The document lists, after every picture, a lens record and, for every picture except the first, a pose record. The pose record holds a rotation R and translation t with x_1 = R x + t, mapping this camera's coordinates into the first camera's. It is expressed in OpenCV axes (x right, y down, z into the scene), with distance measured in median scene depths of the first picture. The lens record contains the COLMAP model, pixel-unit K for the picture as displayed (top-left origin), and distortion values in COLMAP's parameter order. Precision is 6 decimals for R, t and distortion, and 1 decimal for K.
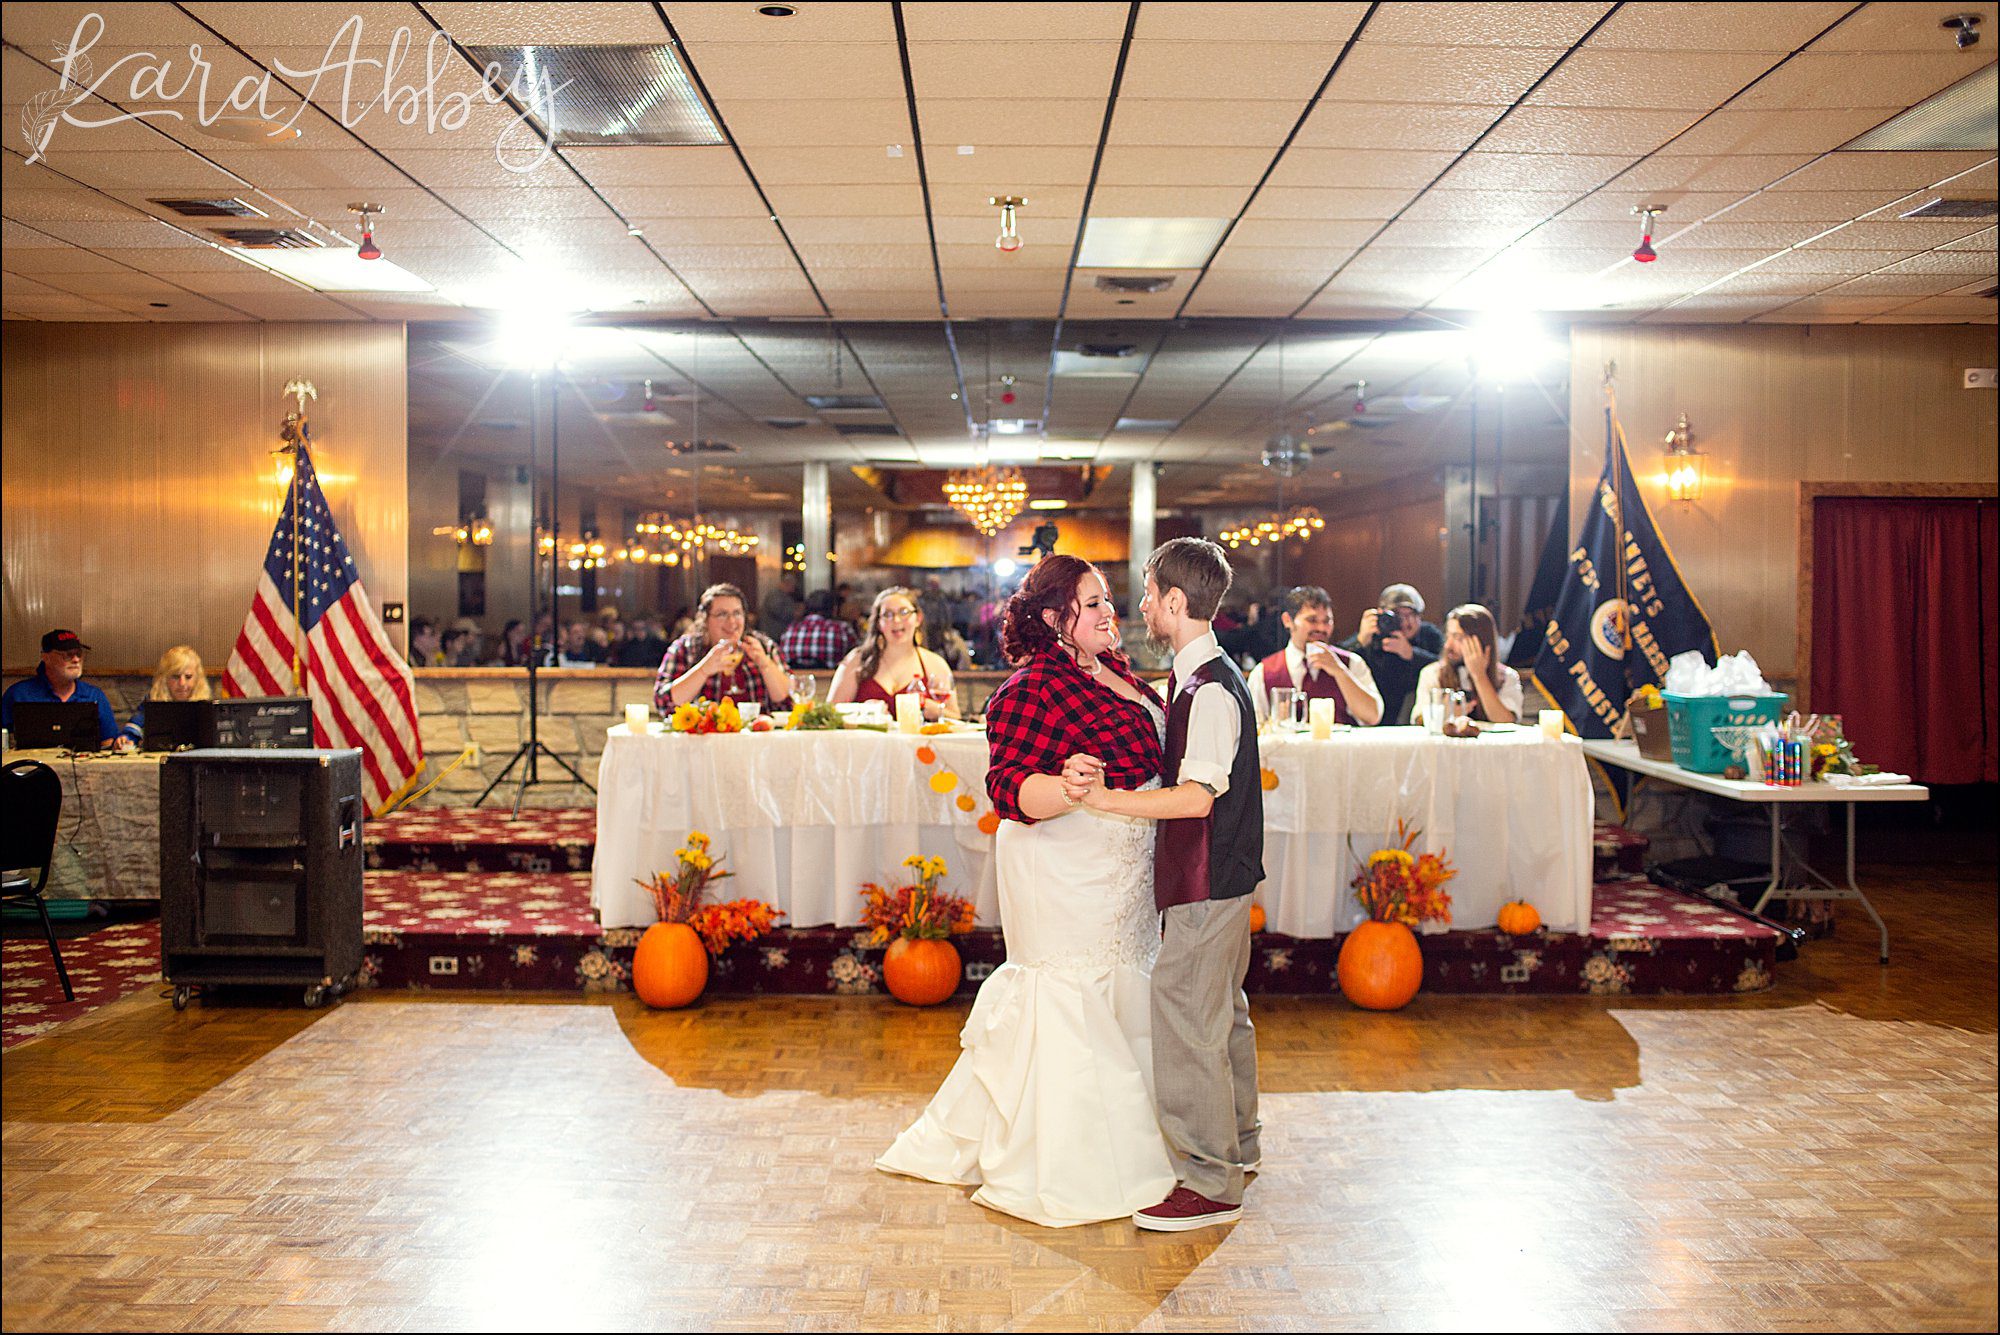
lens RADIAL K [[1983.1, 0, 1000.0], [0, 1983.1, 667.5], [0, 0, 1]] dist [-0.040265, -0.012244]
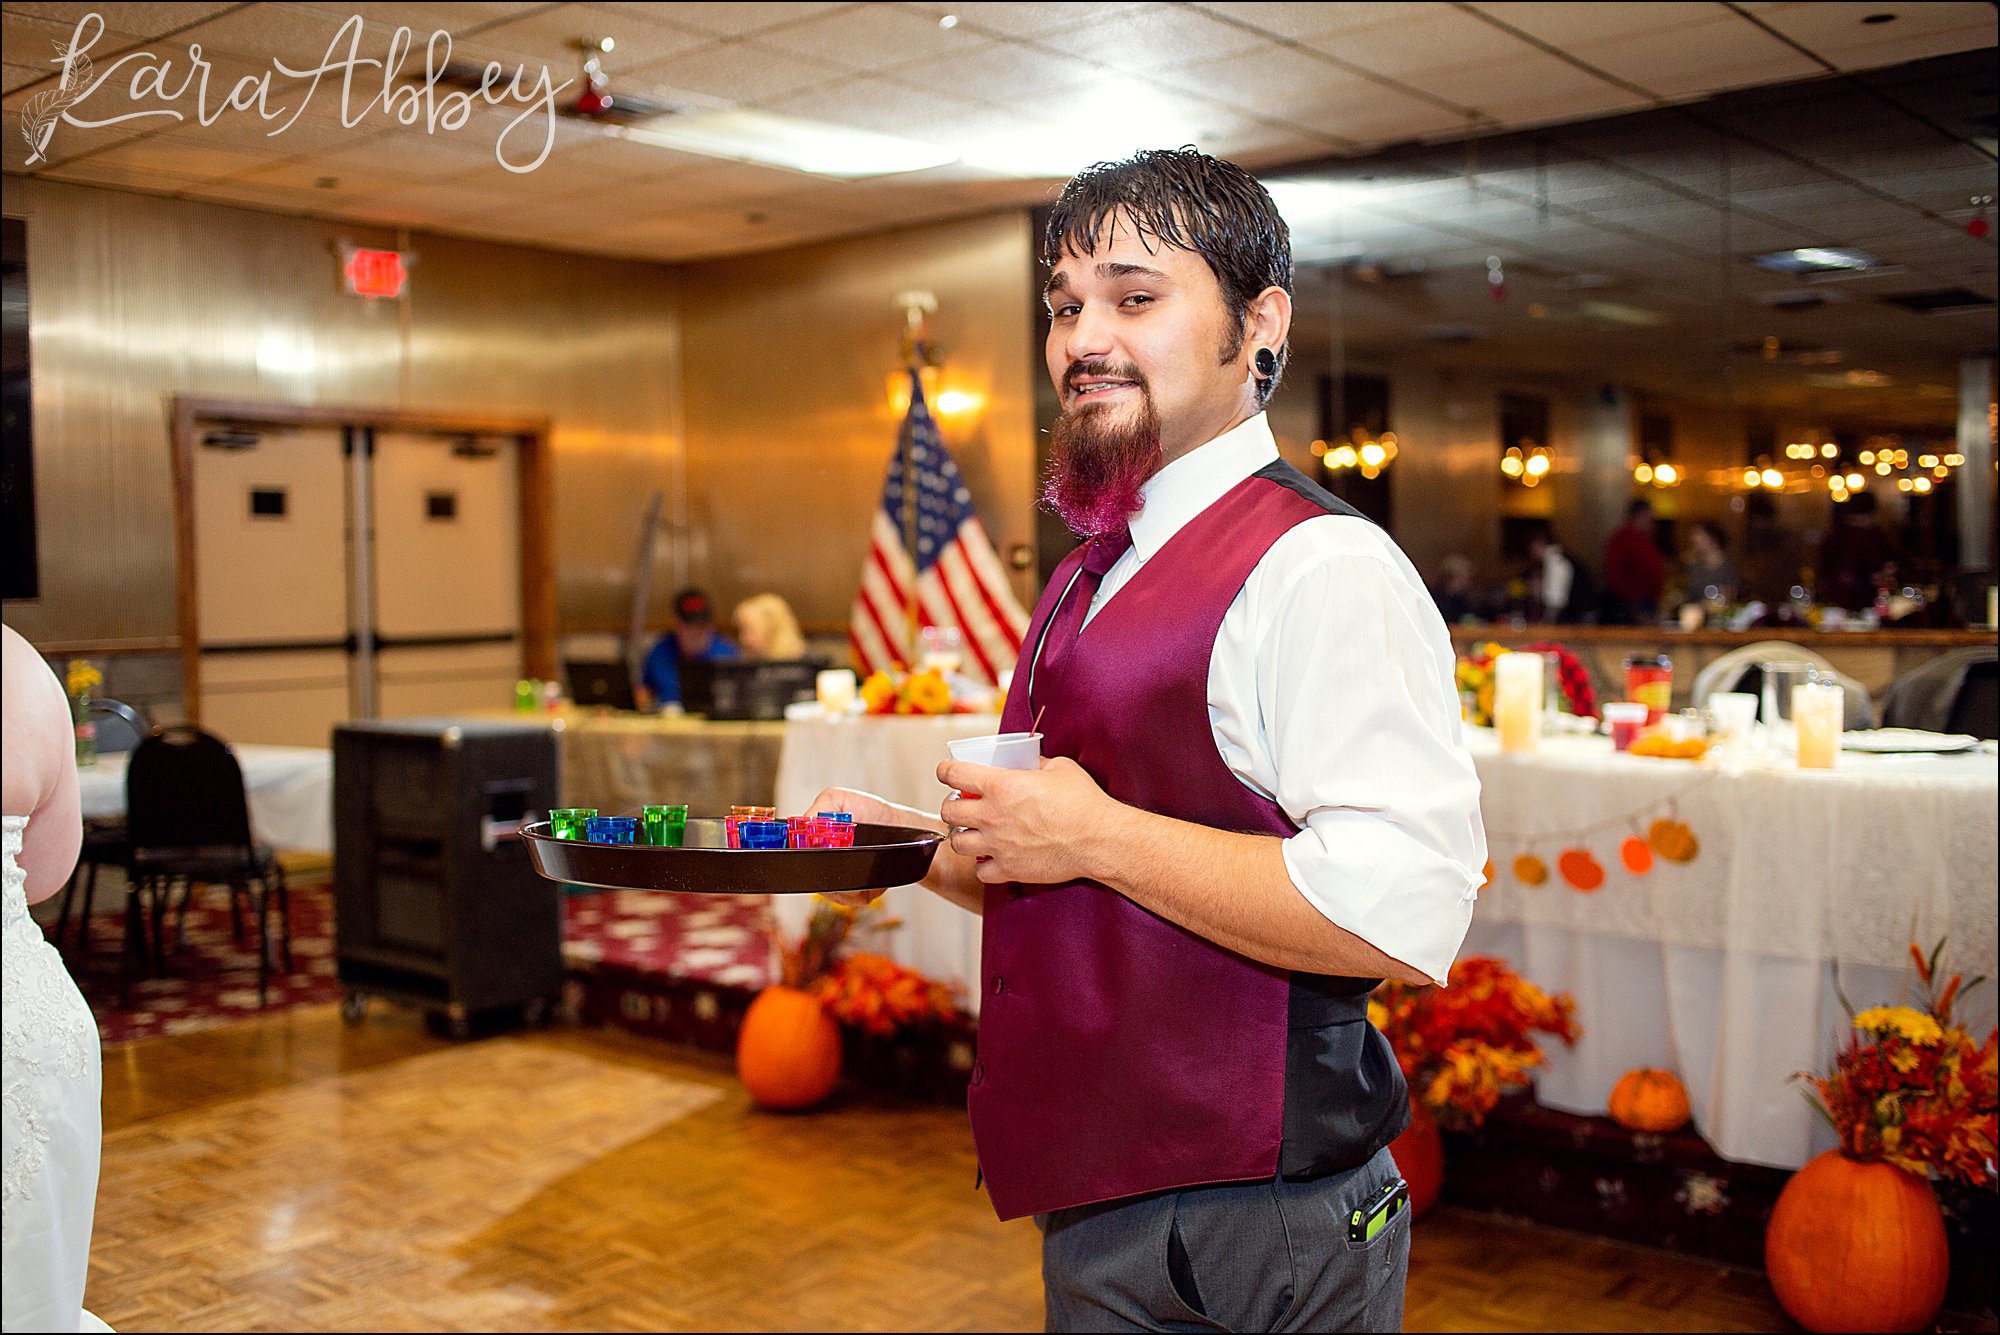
lens RADIAL K [[1983.1, 0, 1000.0], [0, 1983.1, 667.5], [0, 0, 1]] dist [-0.040265, -0.012244]
pose [[0.773291, 0.016620, -0.633834, 0.283426], [-0.002231, 0.999722, 0.023493, -0.000076], [0.634048, -0.016753, 0.773113, 0.432564]]
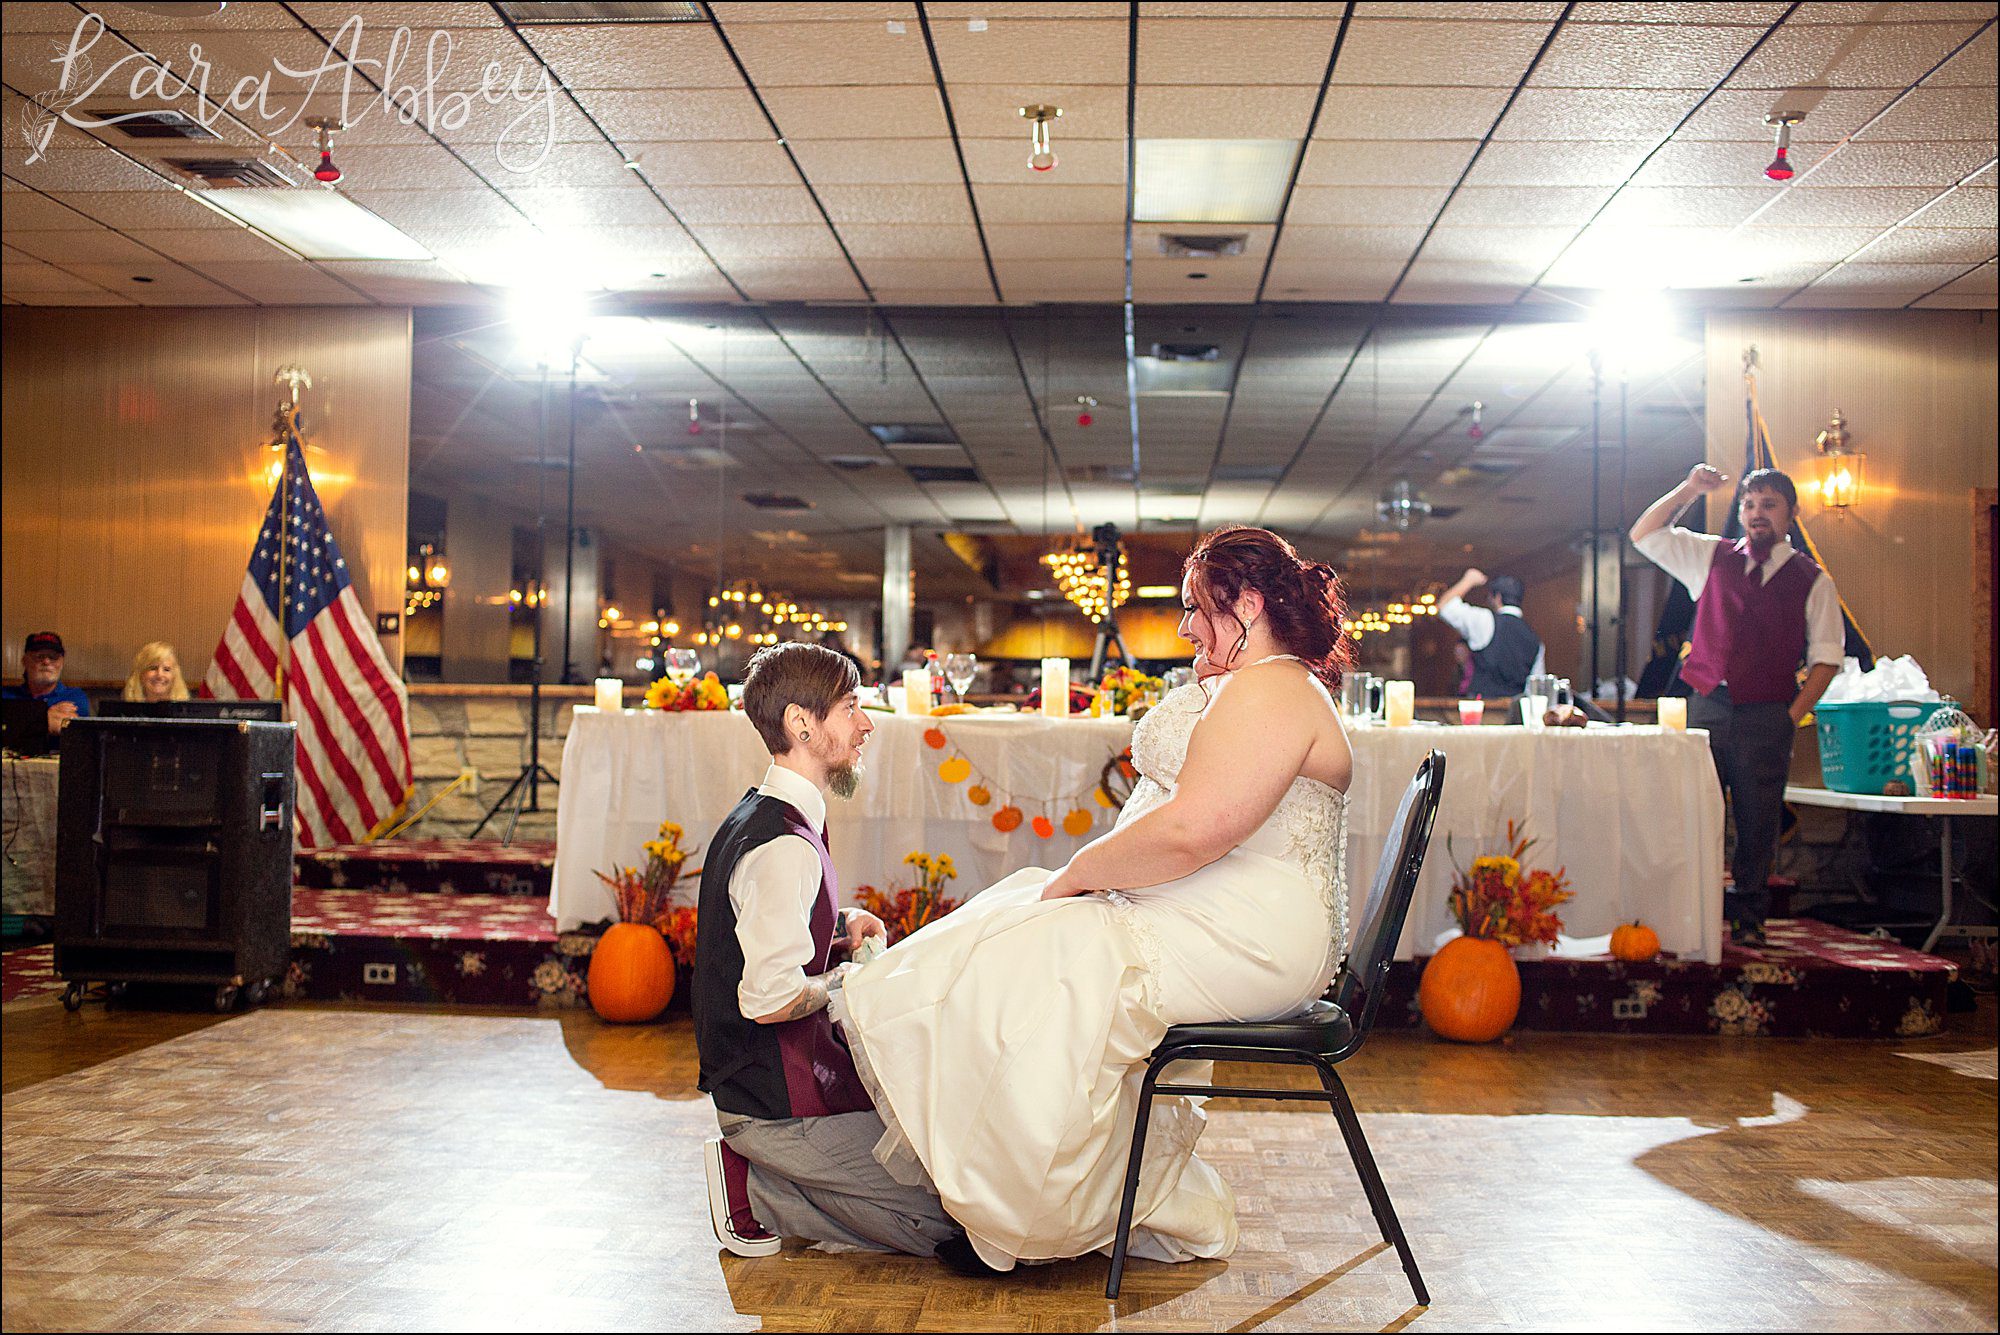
lens RADIAL K [[2087.6, 0, 1000.0], [0, 2087.6, 667.5], [0, 0, 1]] dist [-0.051274, 0.041713]
pose [[0.998111, 0.010527, -0.060522, 0.039977], [-0.014298, 0.997960, -0.062223, 0.060917], [0.059743, 0.062971, 0.996226, 0.083649]]
